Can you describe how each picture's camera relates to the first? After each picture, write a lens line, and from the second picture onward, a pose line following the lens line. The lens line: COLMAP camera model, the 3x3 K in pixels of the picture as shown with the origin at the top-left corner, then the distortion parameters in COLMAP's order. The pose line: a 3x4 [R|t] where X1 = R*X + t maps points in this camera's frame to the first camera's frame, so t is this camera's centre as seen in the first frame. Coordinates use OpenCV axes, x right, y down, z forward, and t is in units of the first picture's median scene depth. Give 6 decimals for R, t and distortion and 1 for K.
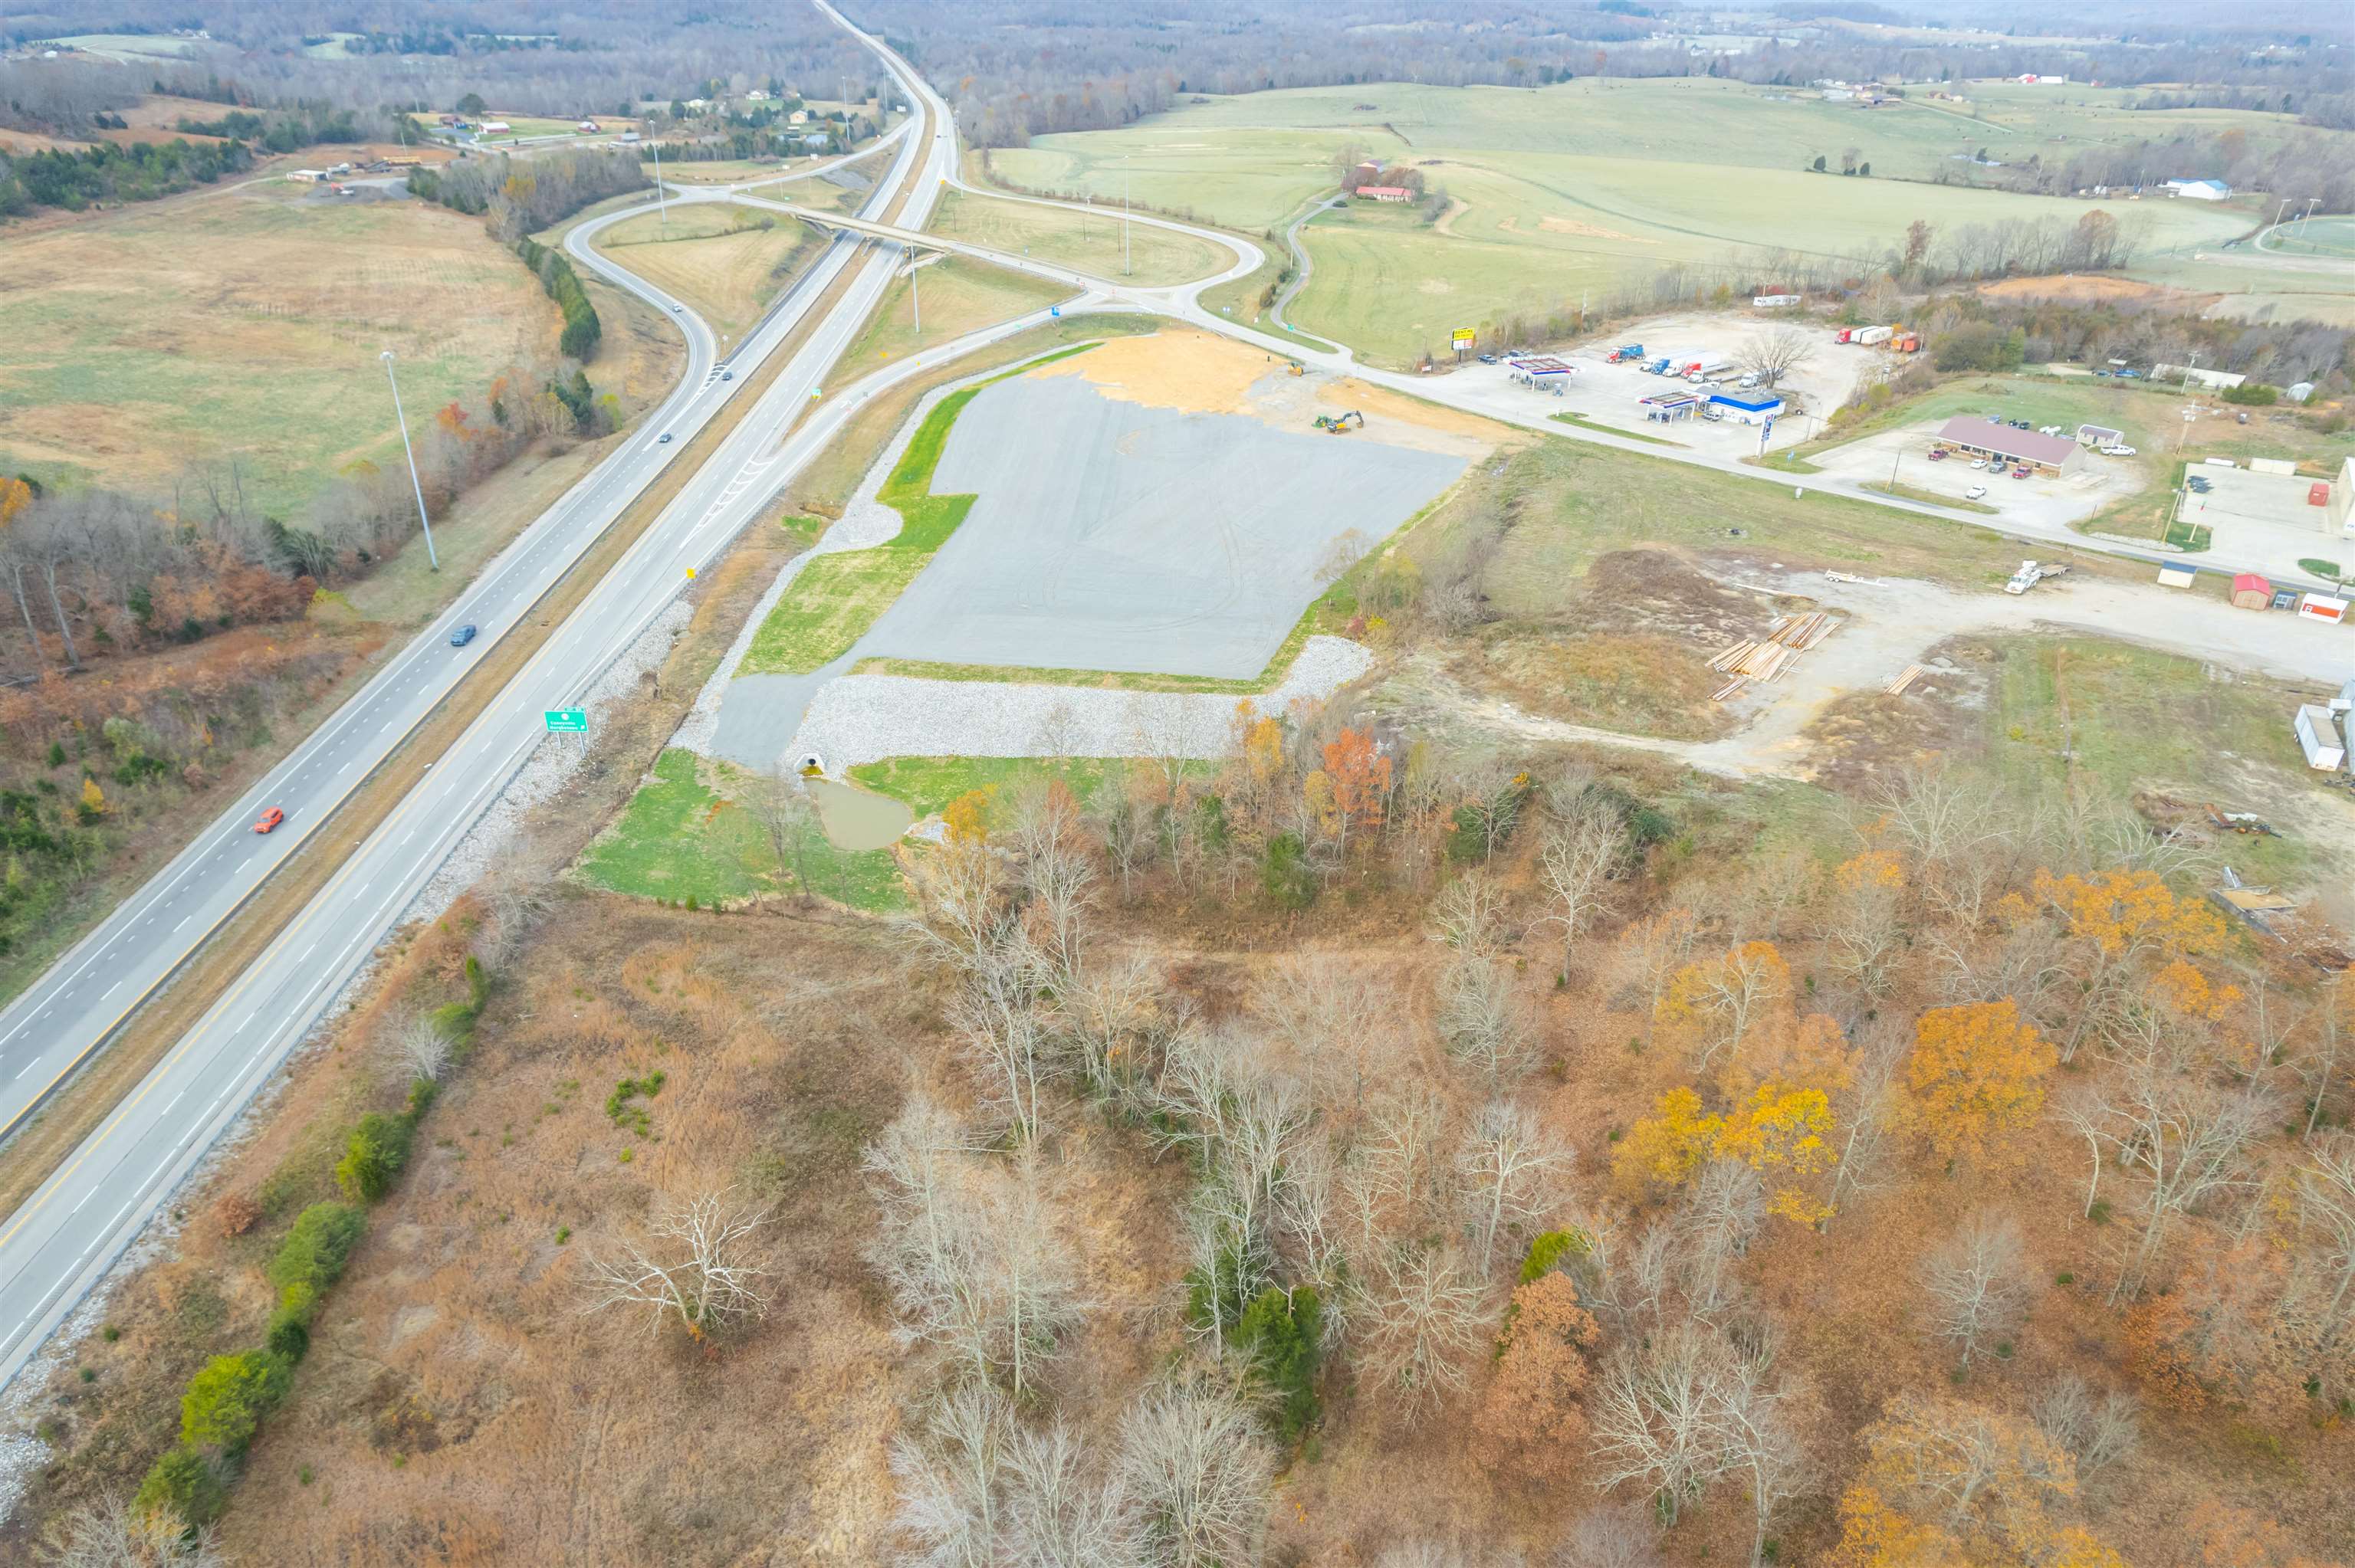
lens RADIAL K [[1505.7, 0, 1179.2], [0, 1505.7, 791.5], [0, 0, 1]] dist [-0.066200, 0.066156]
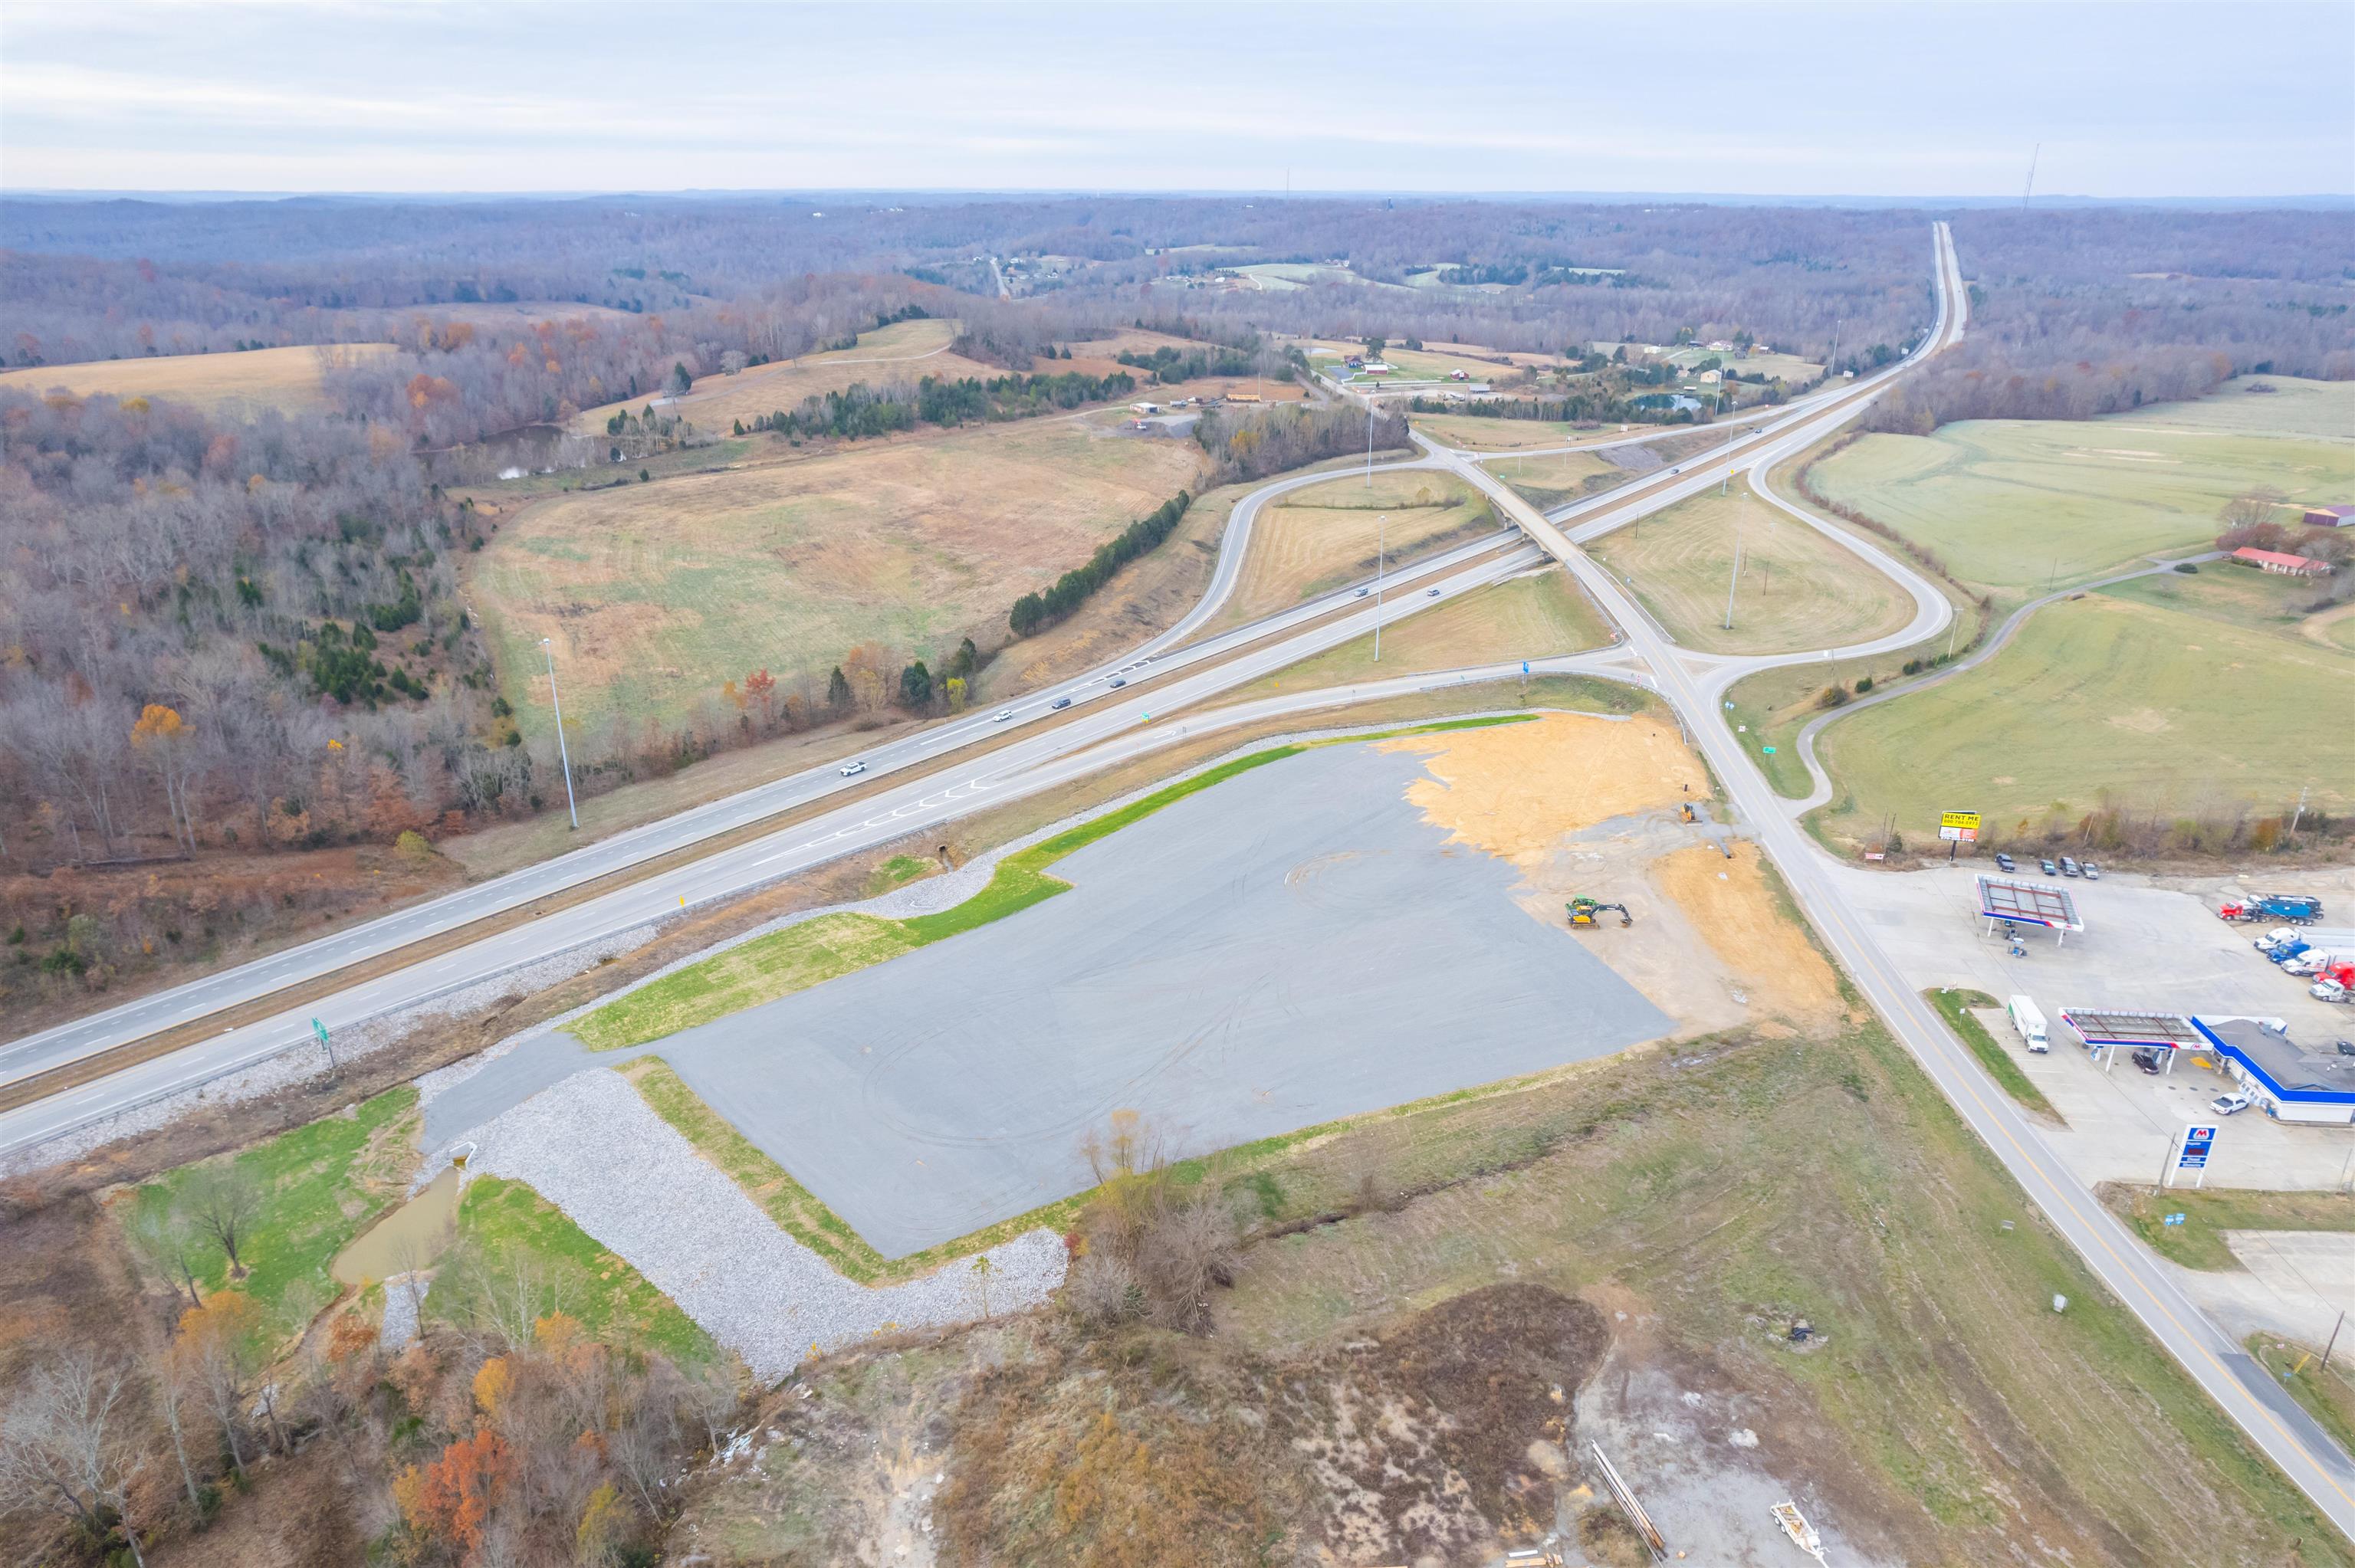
lens RADIAL K [[1505.7, 0, 1179.2], [0, 1505.7, 793.3], [0, 0, 1]] dist [-0.066200, 0.066156]
pose [[0.756172, 0.238839, -0.609229, 0.401447], [-0.312370, 0.949836, -0.015343, -0.236118], [0.575003, 0.201907, 0.792846, 0.299980]]
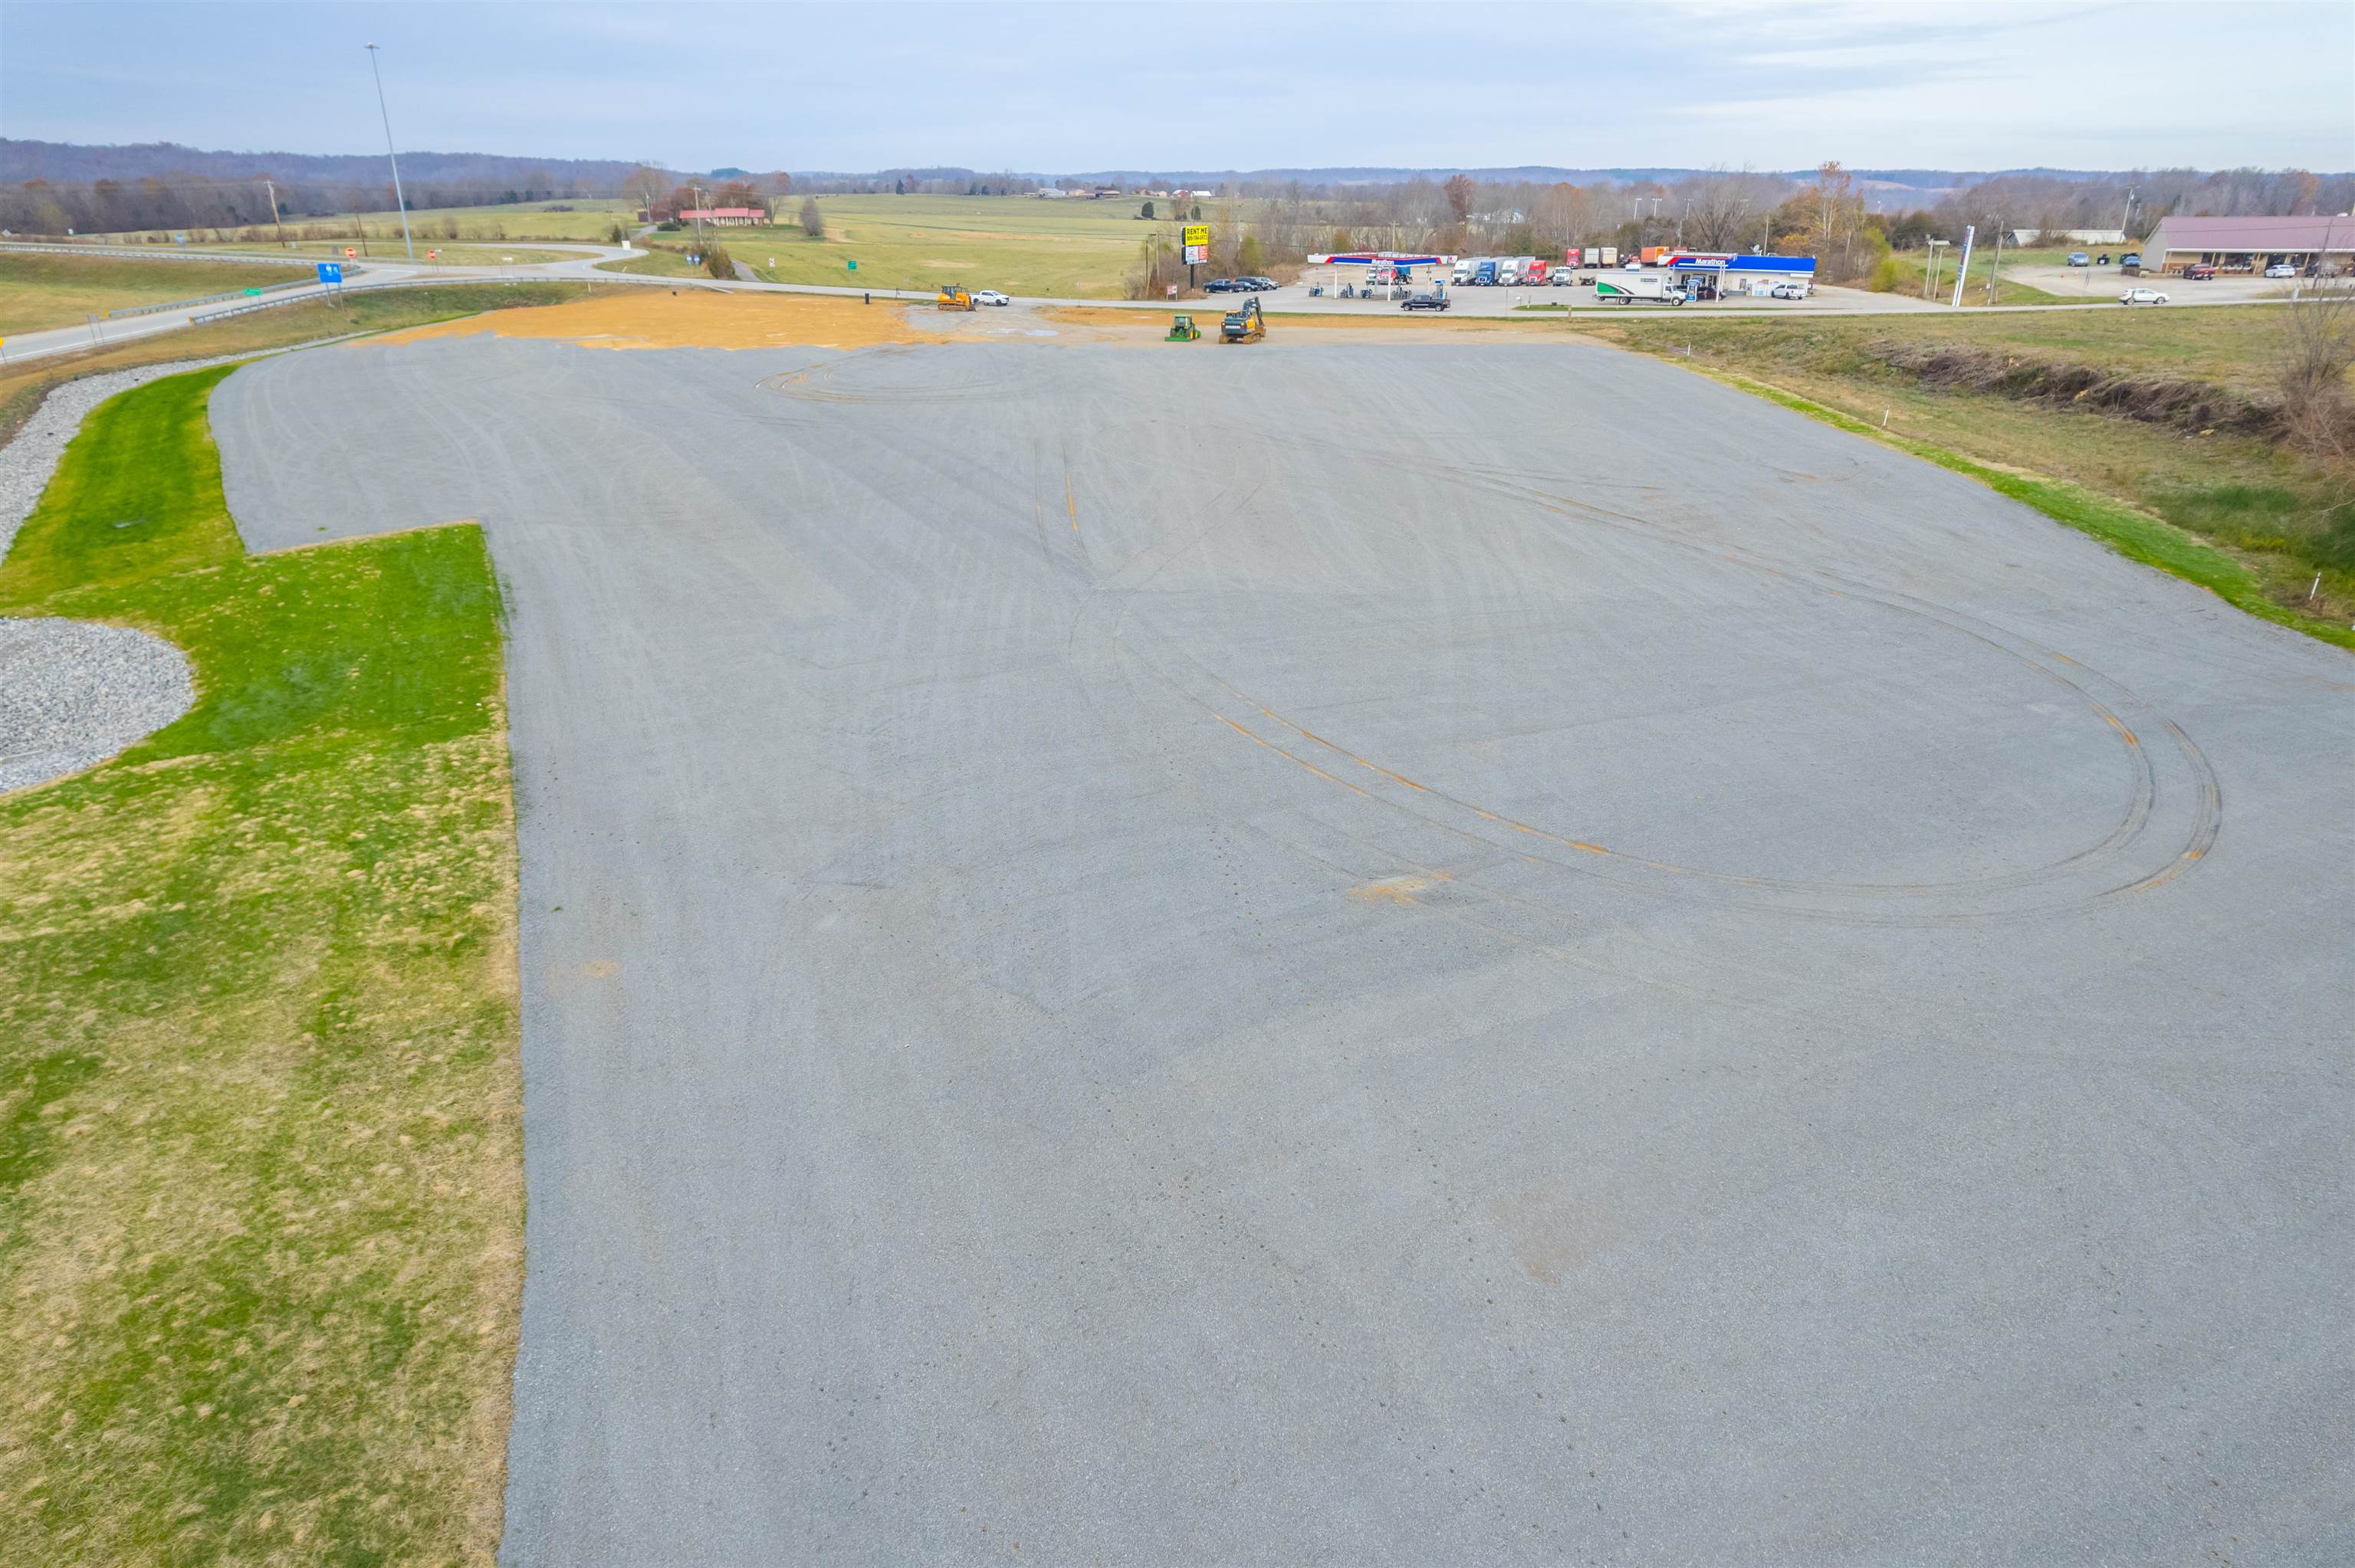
lens RADIAL K [[1505.7, 0, 1177.8], [0, 1505.7, 794.9], [0, 0, 1]] dist [-0.066200, 0.066156]
pose [[0.850441, -0.208792, 0.482863, -0.151524], [0.261725, 0.964136, -0.044066, -0.101825], [-0.456345, 0.163853, 0.874586, 0.670860]]
